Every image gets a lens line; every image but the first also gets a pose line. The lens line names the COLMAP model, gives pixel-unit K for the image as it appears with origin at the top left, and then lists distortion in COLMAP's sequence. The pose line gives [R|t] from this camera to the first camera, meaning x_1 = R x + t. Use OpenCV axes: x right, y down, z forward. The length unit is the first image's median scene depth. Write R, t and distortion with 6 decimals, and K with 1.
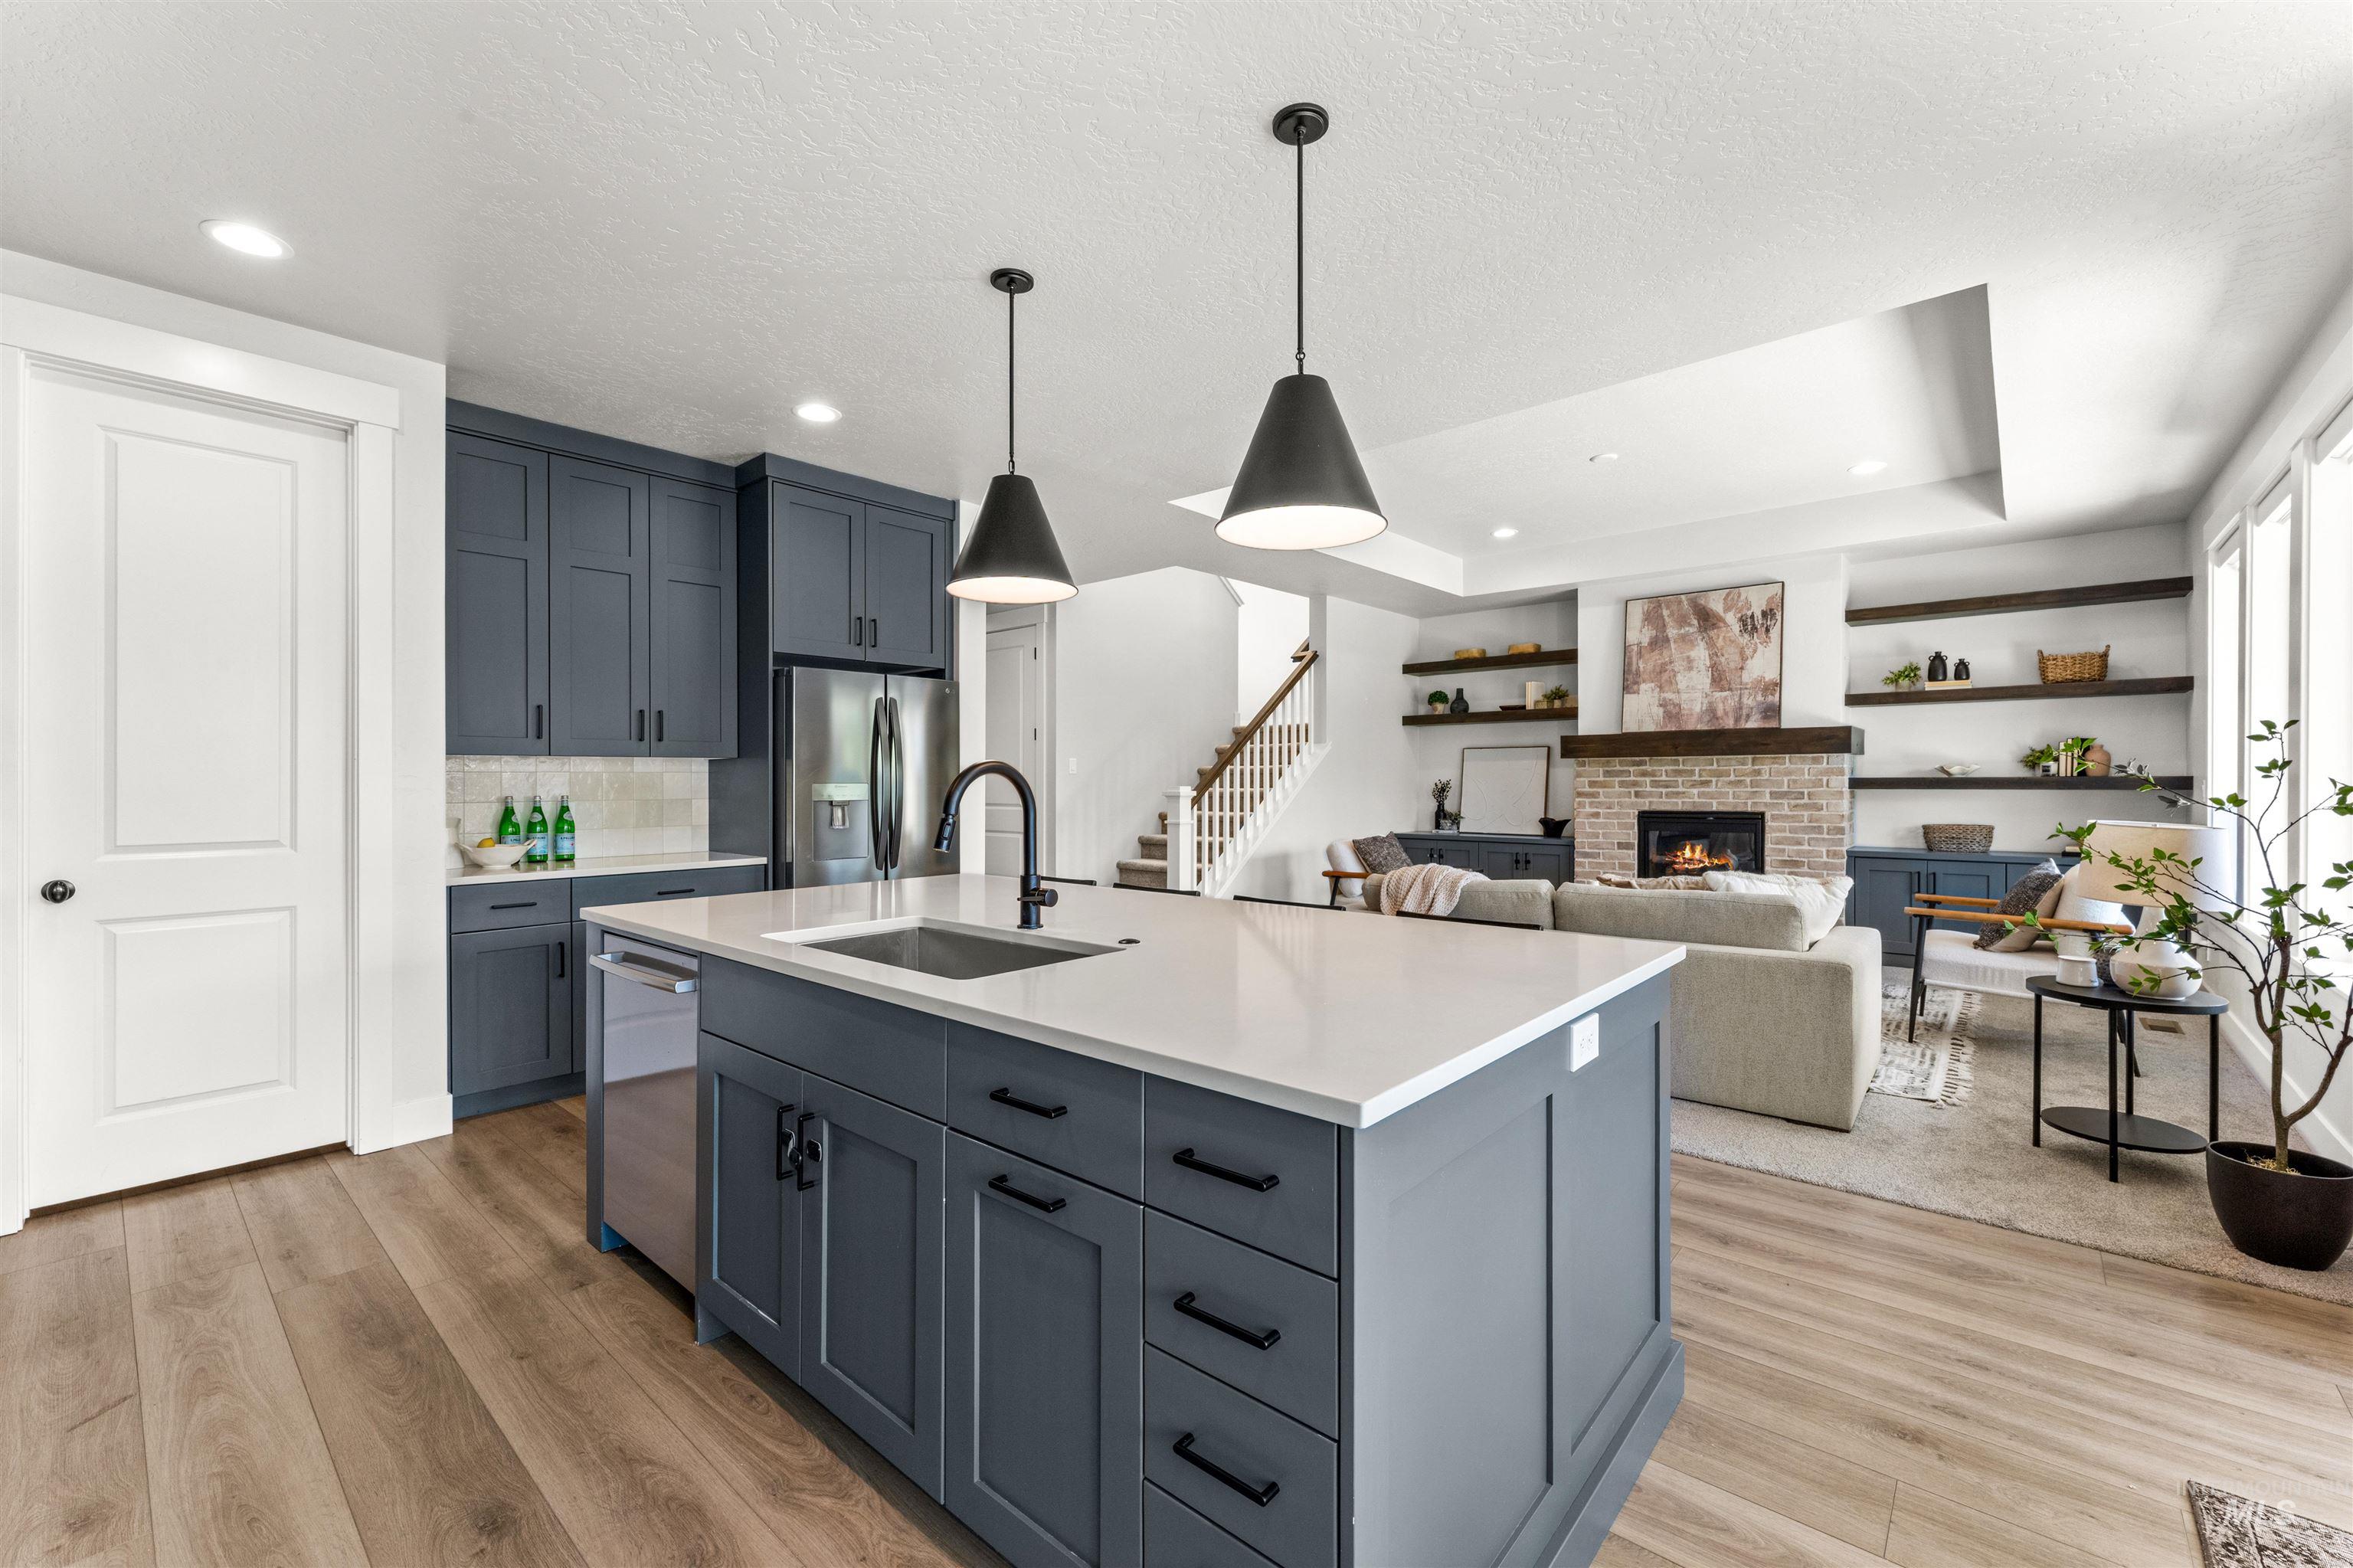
lens RADIAL K [[952.7, 0, 1175.2], [0, 952.7, 782.3], [0, 0, 1]] dist [0.000049, -0.000721]
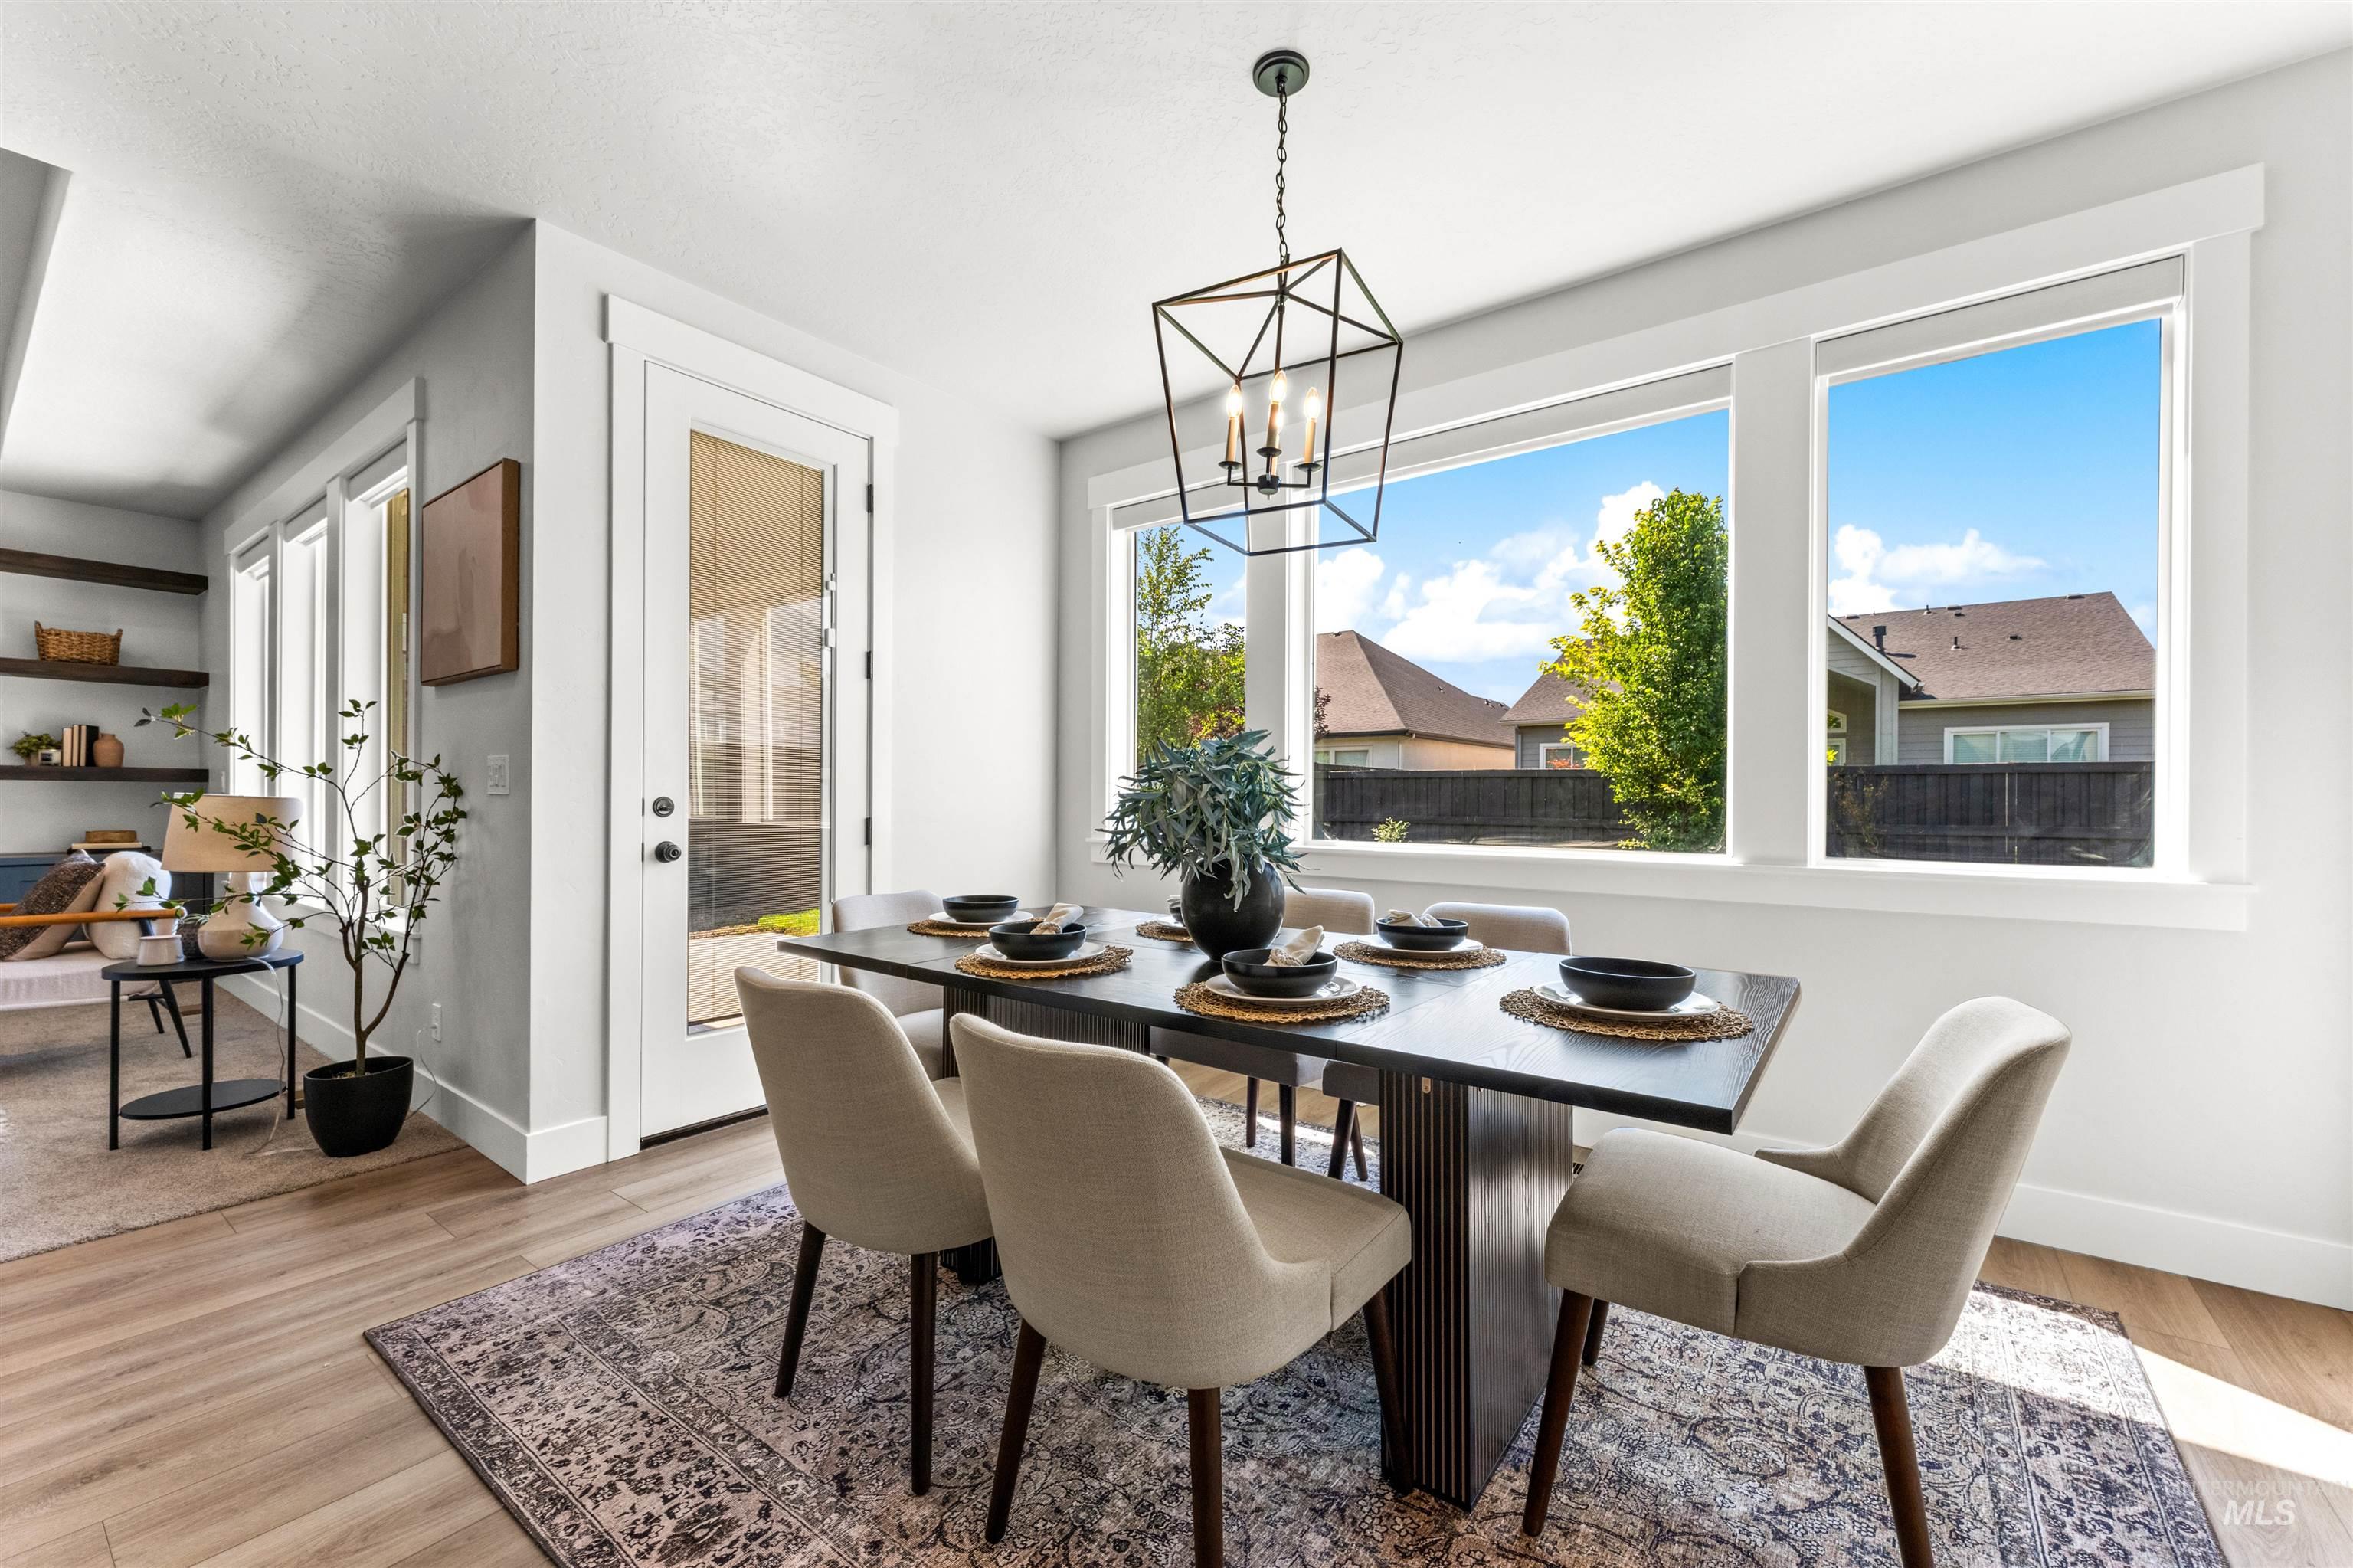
lens RADIAL K [[952.7, 0, 1171.2], [0, 952.7, 803.7], [0, 0, 1]] dist [0.000049, -0.000721]
pose [[-0.081085, -0.003915, 0.996700, -0.045673], [-0.002281, 0.999990, 0.003742, 0.021885], [-0.996705, -0.001970, -0.081093, 0.029836]]
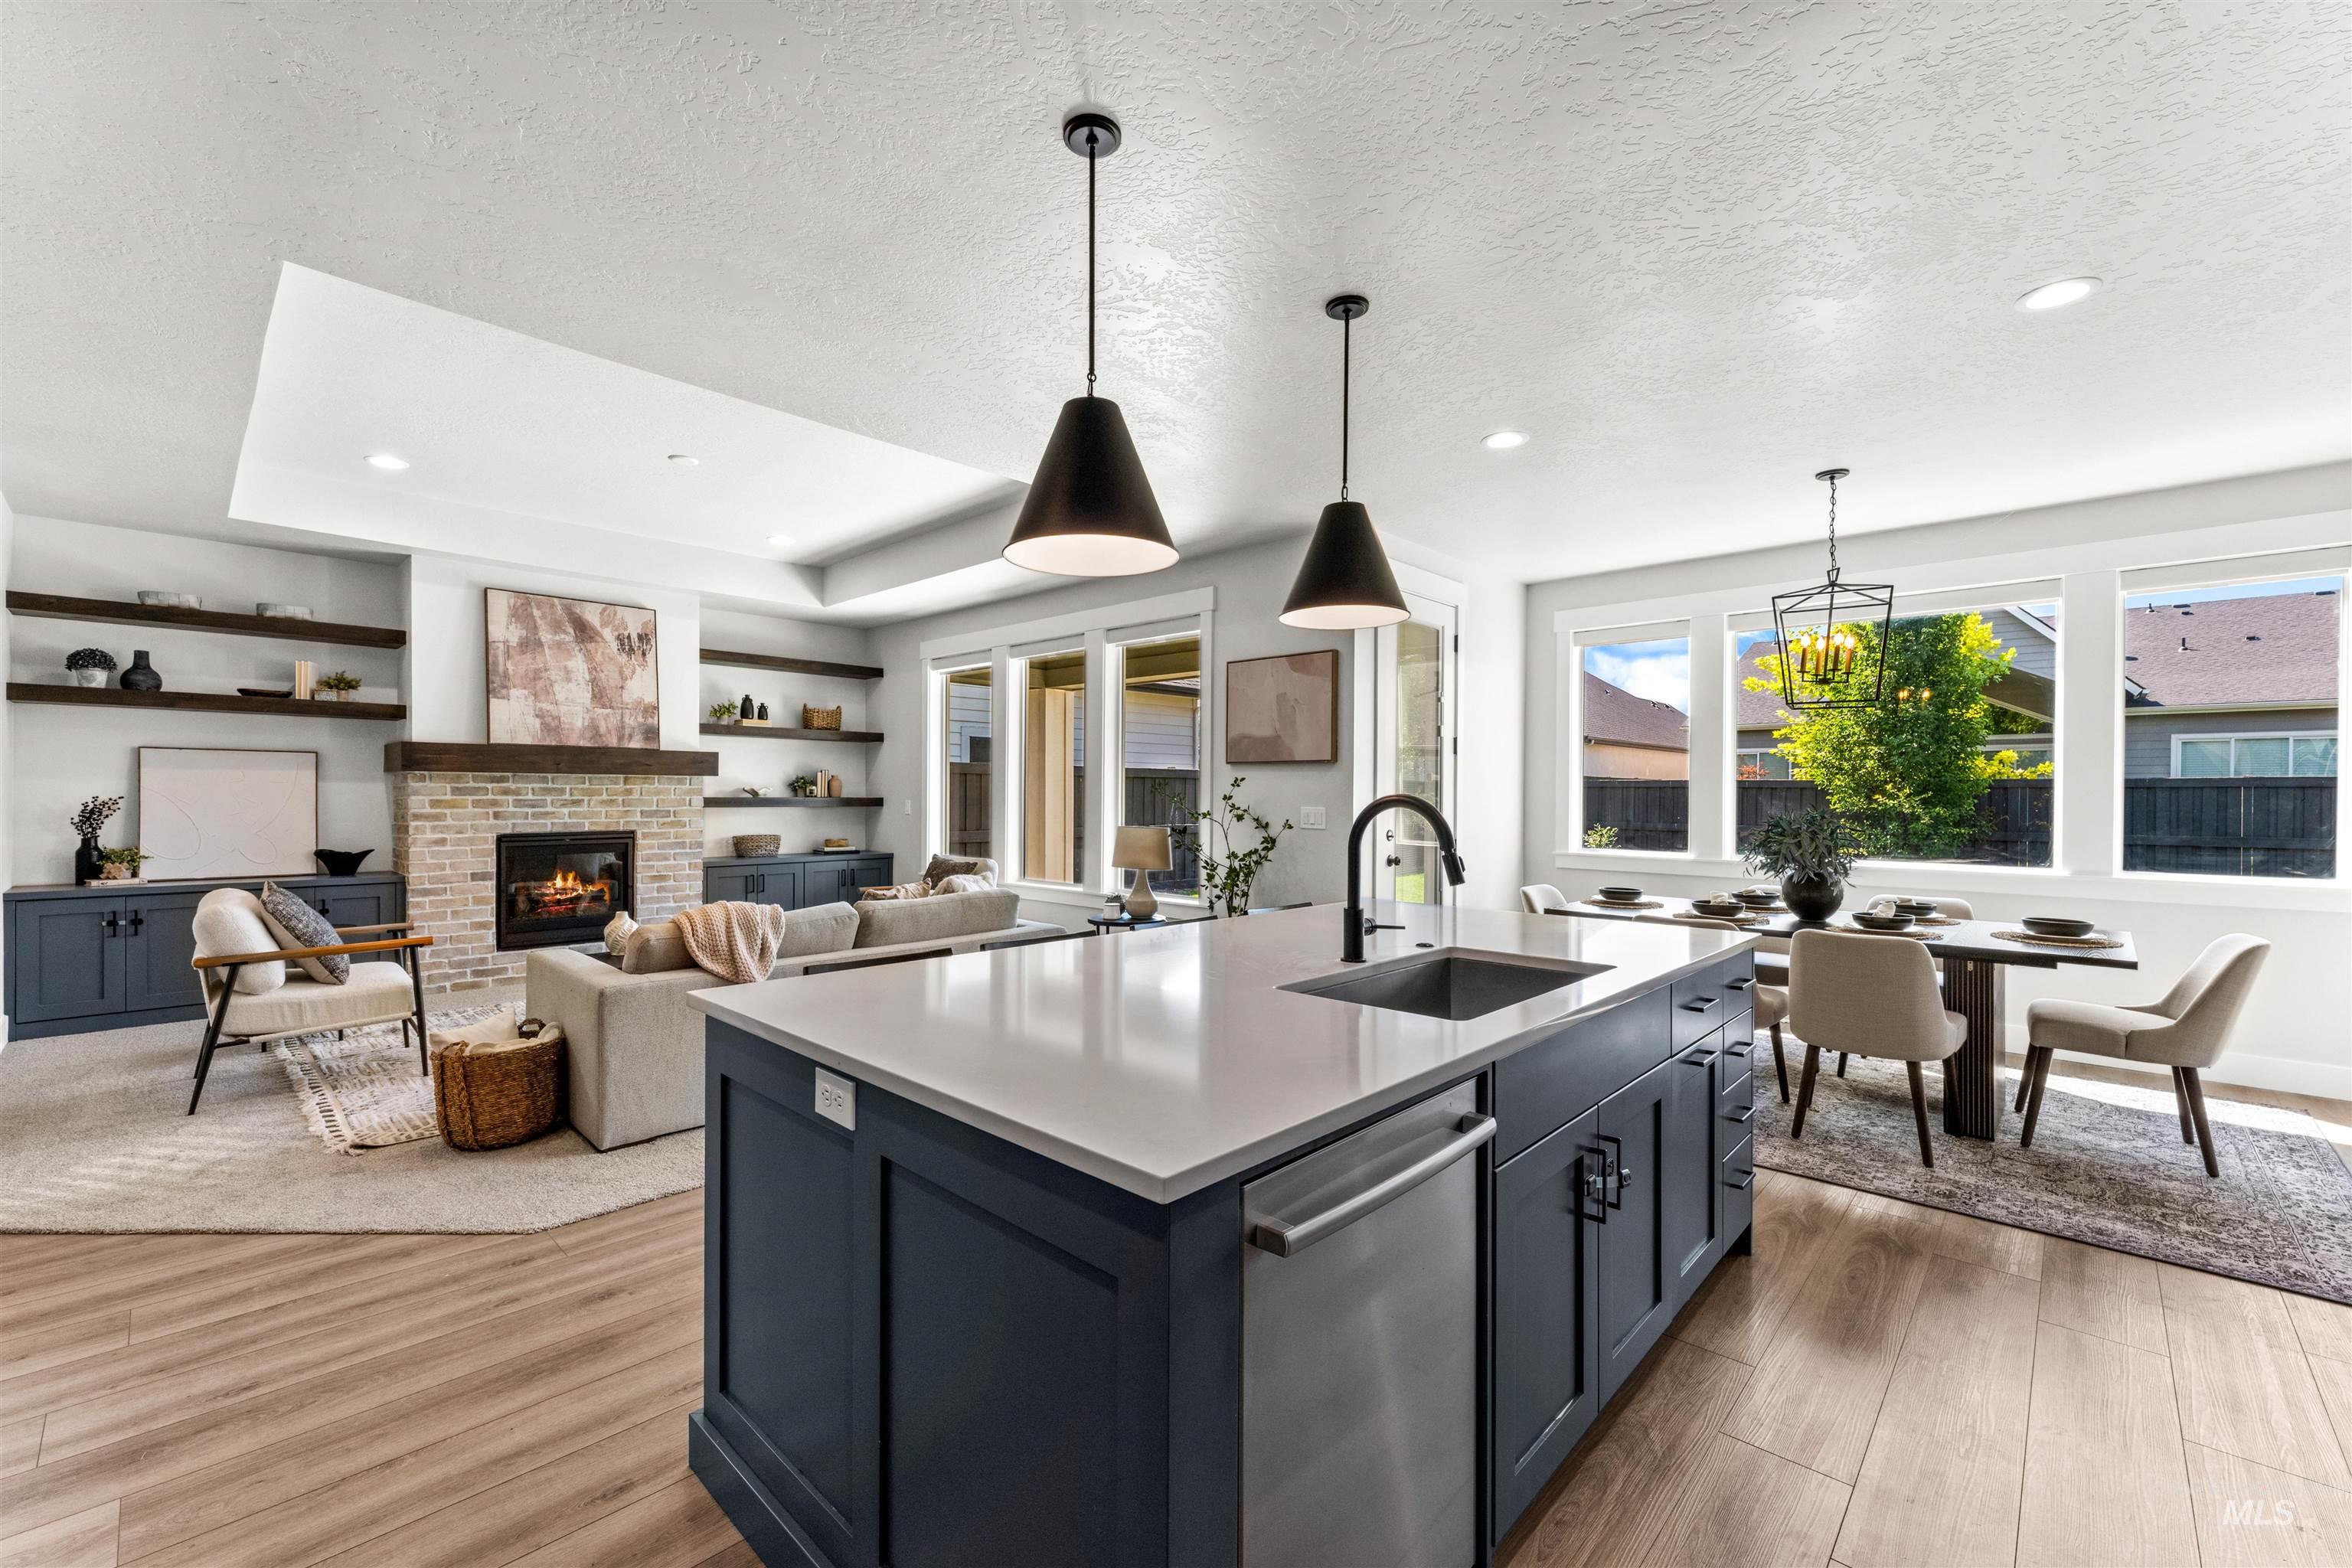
lens RADIAL K [[952.3, 0, 1177.8], [0, 952.3, 803.4], [0, 0, 1]] dist [0.000049, -0.000721]
pose [[0.039990, -0.005151, 0.999187, -0.400037], [-0.004152, 0.999977, 0.005321, -0.006150], [-0.999191, -0.004361, 0.039967, 0.396540]]
